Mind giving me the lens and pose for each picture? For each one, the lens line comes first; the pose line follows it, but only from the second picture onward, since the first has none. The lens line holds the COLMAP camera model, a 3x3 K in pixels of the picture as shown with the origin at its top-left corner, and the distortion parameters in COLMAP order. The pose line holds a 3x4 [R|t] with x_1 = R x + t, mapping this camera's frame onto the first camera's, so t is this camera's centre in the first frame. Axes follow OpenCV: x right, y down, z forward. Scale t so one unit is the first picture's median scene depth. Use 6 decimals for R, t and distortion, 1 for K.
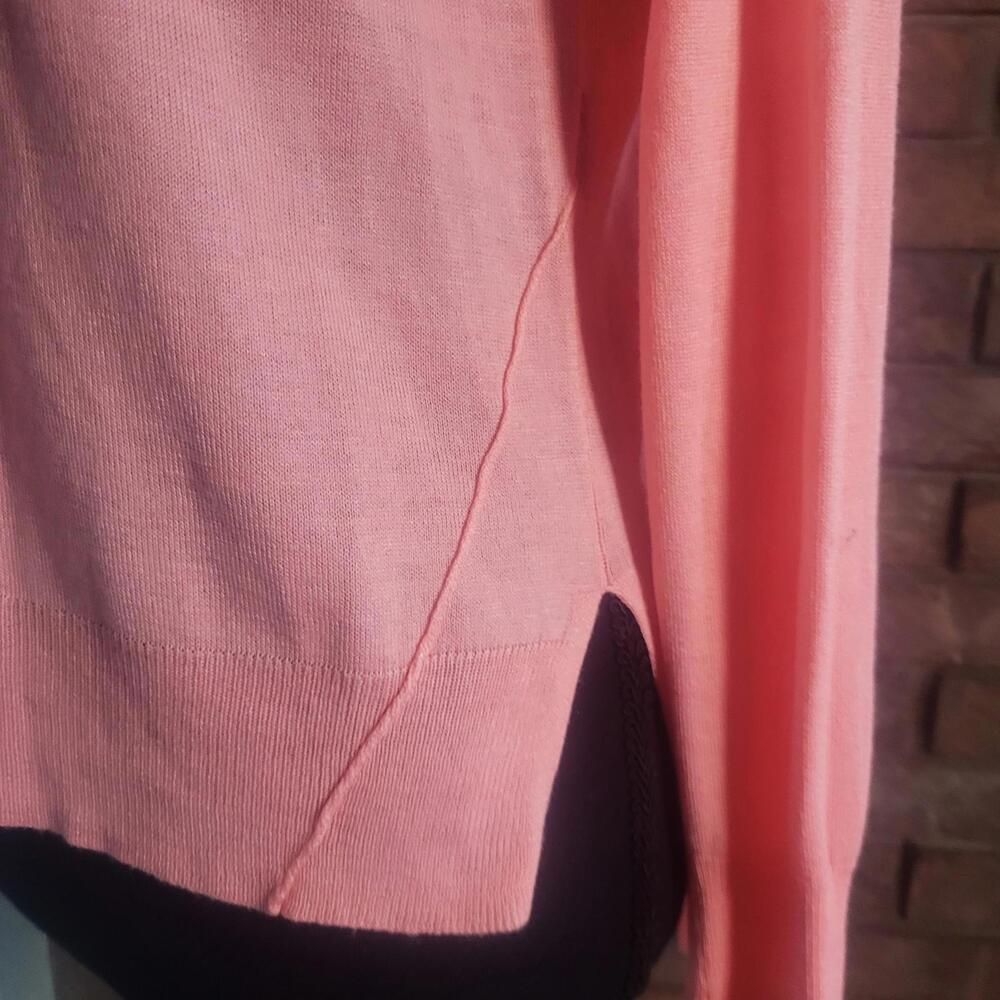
lens RADIAL K [[1036.9, 0, 500.0], [0, 1036.9, 500.0], [0, 0, 1]] dist [0.067078, -0.077613]
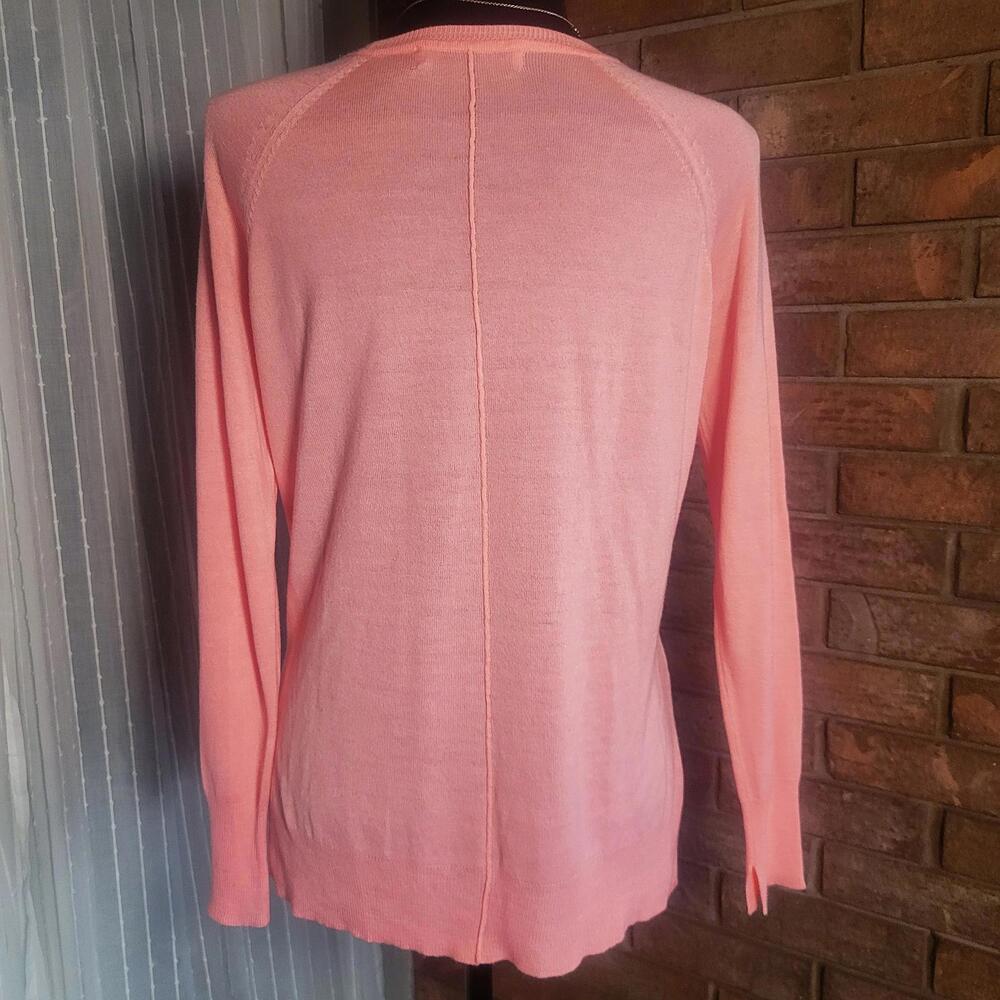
lens RADIAL K [[1036.9, 0, 500.0], [0, 1036.9, 500.0], [0, 0, 1]] dist [0.067078, -0.077613]
pose [[0.898620, 0.054663, -0.435309, 1.250330], [-0.090065, 0.994060, -0.061097, -0.291523], [0.429383, 0.094109, 0.898206, -1.521700]]
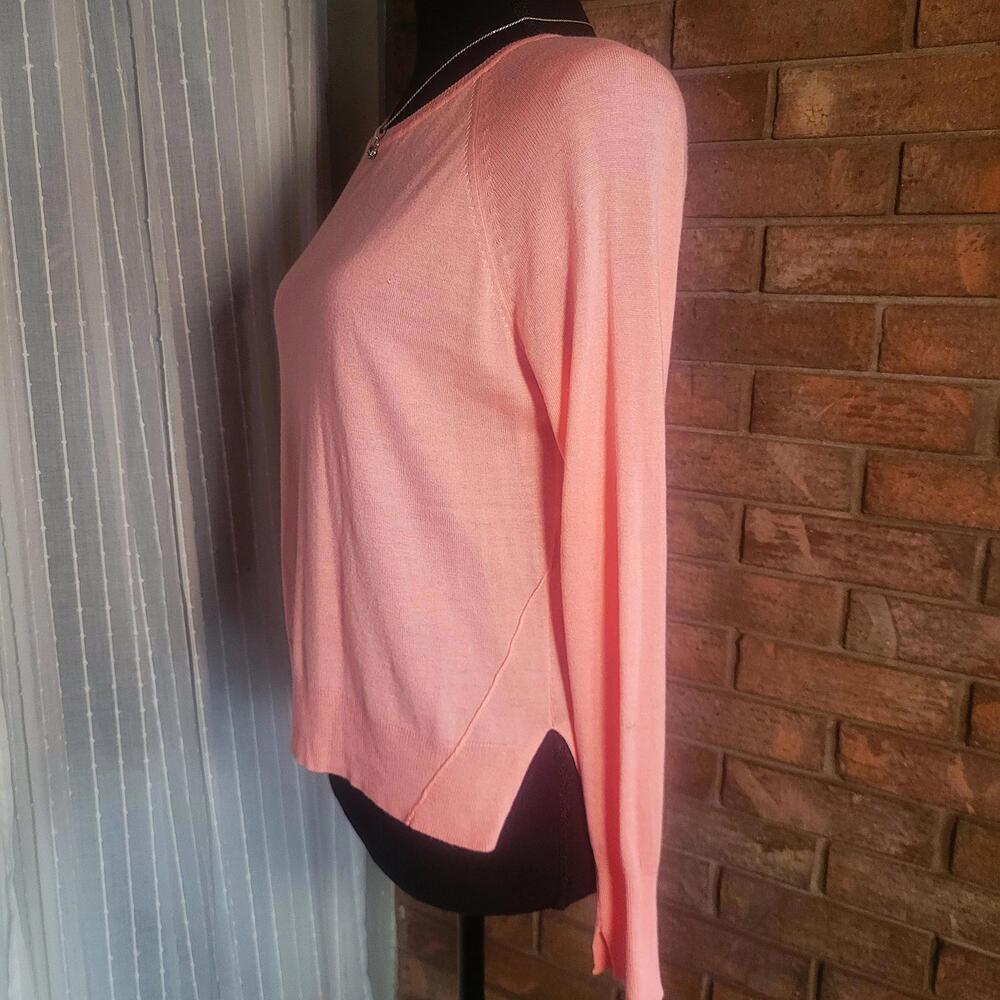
lens RADIAL K [[1036.9, 0, 500.0], [0, 1036.9, 500.0], [0, 0, 1]] dist [0.067078, -0.077613]
pose [[0.911084, 0.099257, -0.400092, 1.007358], [-0.113395, 0.993480, -0.011754, -0.443955], [0.396317, 0.056077, 0.916400, -1.448788]]
